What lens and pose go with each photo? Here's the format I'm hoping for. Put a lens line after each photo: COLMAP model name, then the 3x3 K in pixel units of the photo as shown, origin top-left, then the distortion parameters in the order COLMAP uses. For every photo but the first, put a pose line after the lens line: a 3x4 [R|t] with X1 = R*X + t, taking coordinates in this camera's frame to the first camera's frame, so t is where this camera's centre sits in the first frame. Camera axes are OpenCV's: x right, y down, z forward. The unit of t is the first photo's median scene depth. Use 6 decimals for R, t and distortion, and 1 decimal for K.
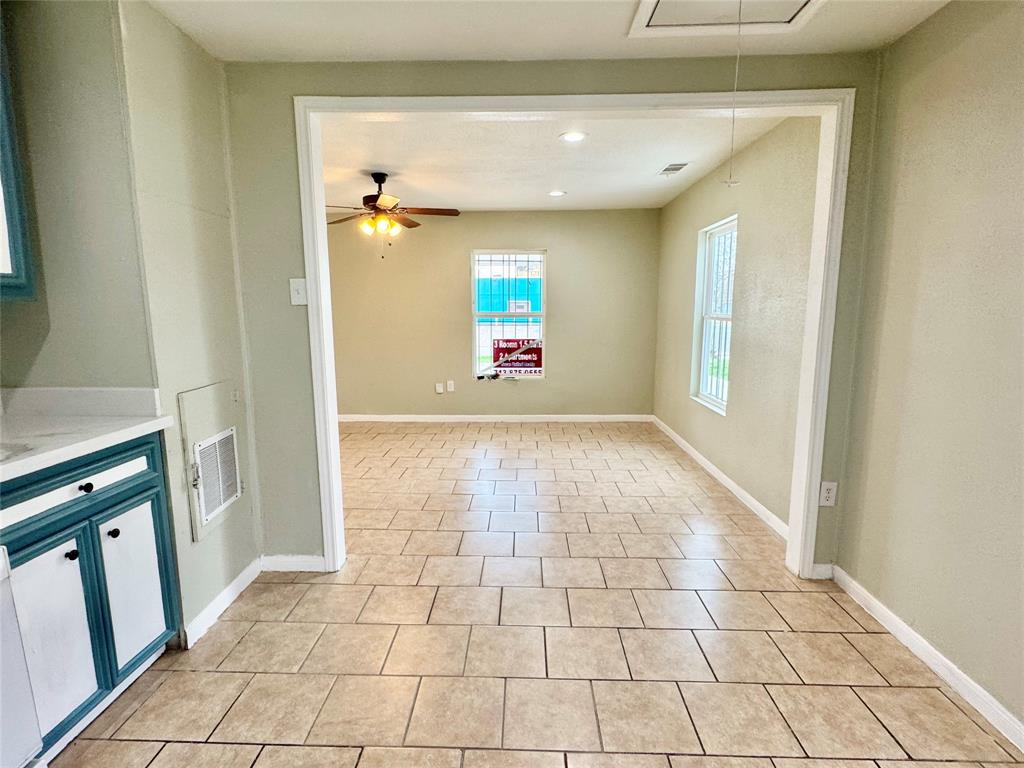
lens RADIAL K [[513.8, 0, 506.5], [0, 513.8, 384.2], [0, 0, 1]] dist [-0.000668, 0.000359]
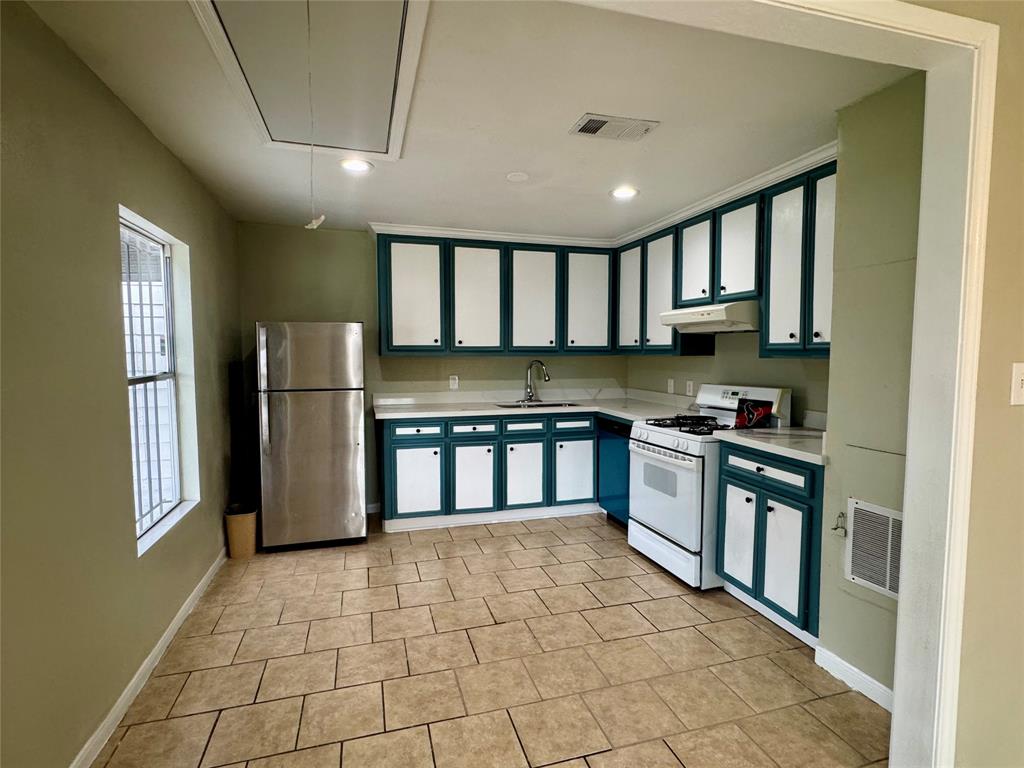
lens RADIAL K [[513.8, 0, 509.8], [0, 513.8, 382.8], [0, 0, 1]] dist [-0.000668, 0.000359]
pose [[-0.951029, 0.021075, -0.308381, 0.418000], [-0.043581, 0.978564, 0.201279, -0.335067], [0.306013, 0.204861, -0.929725, 1.994025]]
